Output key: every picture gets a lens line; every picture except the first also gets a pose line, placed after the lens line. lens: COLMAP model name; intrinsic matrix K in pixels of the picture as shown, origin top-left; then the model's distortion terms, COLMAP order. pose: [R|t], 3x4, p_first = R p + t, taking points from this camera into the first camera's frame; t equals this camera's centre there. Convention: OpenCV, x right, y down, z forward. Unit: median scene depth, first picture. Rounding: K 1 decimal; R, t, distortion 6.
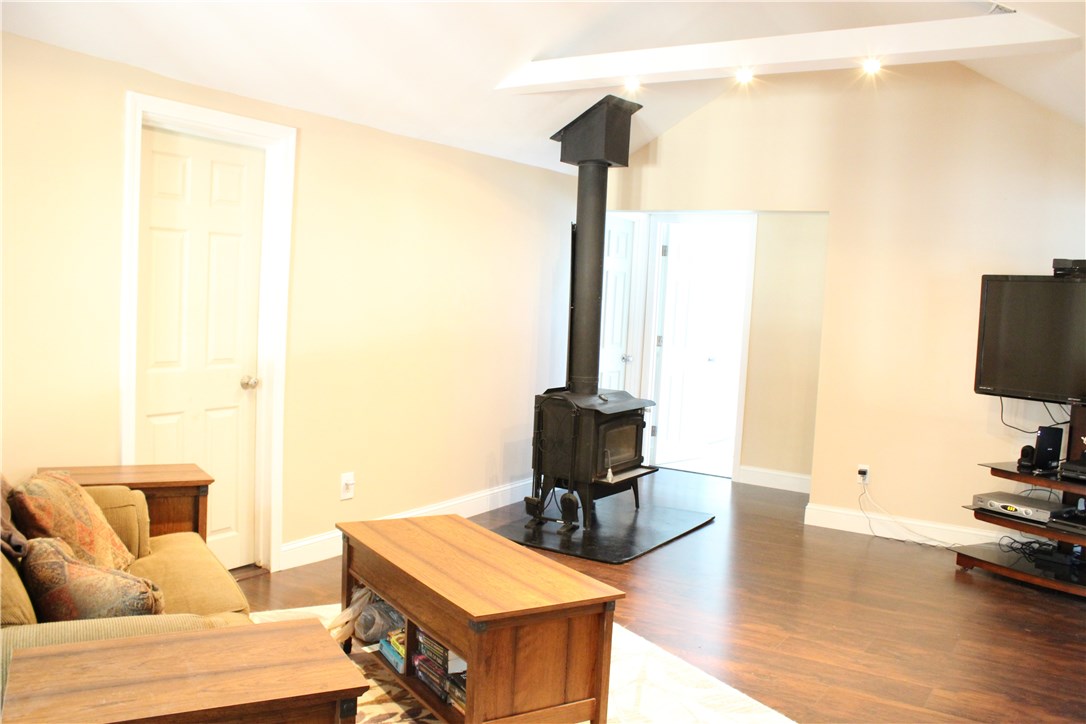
lens RADIAL K [[909.4, 0, 543.0], [0, 909.4, 362.0], [0, 0, 1]] dist [-0.165476, 0.160983]
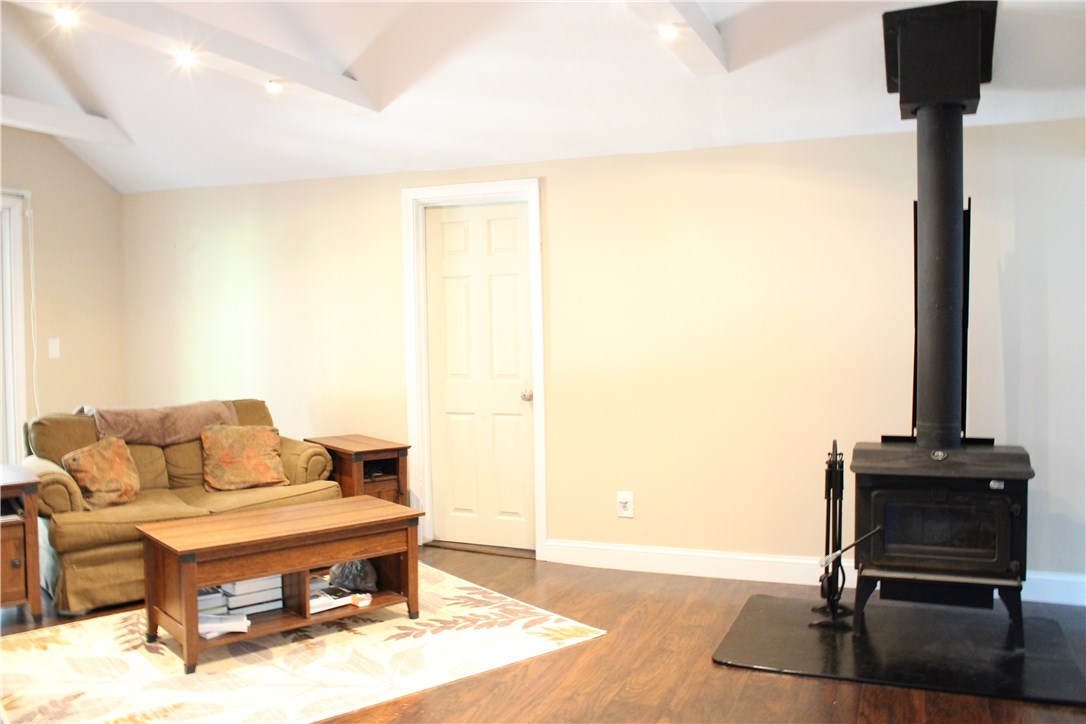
lens RADIAL K [[909.4, 0, 543.0], [0, 909.4, 362.0], [0, 0, 1]] dist [-0.165476, 0.160983]
pose [[0.164509, -0.002540, -0.986372, 0.885973], [-0.052179, 0.998574, -0.011274, -0.009030], [0.984995, 0.053323, 0.164141, 0.822789]]
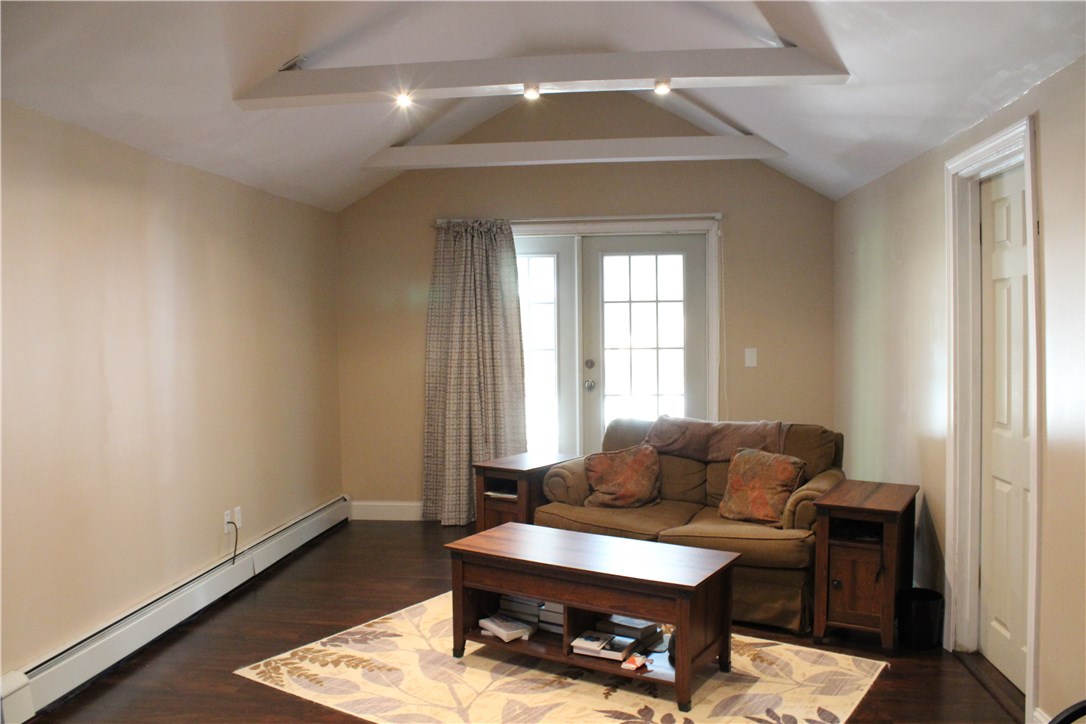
lens RADIAL K [[909.4, 0, 543.0], [0, 909.4, 362.0], [0, 0, 1]] dist [-0.165476, 0.160983]
pose [[-0.899383, -0.025489, -0.436419, 0.370536], [-0.068405, 0.994207, 0.082905, -0.097641], [0.431777, 0.104417, -0.895916, 1.472648]]
